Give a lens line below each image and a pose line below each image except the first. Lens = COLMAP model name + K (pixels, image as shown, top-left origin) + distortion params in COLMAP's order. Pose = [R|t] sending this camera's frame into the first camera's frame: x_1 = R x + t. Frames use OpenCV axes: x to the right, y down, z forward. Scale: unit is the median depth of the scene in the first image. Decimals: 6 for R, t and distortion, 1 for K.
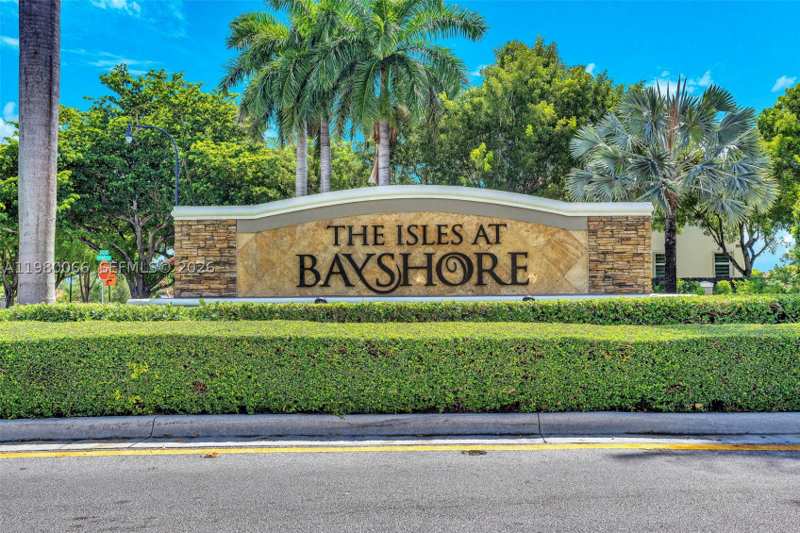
lens RADIAL K [[774.9, 0, 400.0], [0, 774.9, 266.5], [0, 0, 1]] dist [0.028000, -0.006215]
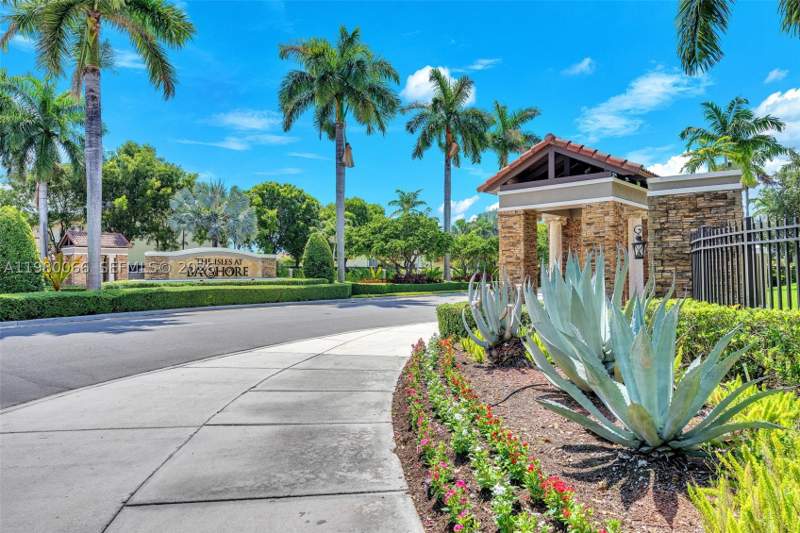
lens RADIAL K [[774.9, 0, 400.0], [0, 774.9, 266.5], [0, 0, 1]] dist [0.028000, -0.006215]
pose [[0.691479, 0.003890, 0.722386, -1.987113], [-0.033979, 0.999054, 0.027146, -0.144135], [-0.721597, -0.043317, 0.690956, -2.067601]]
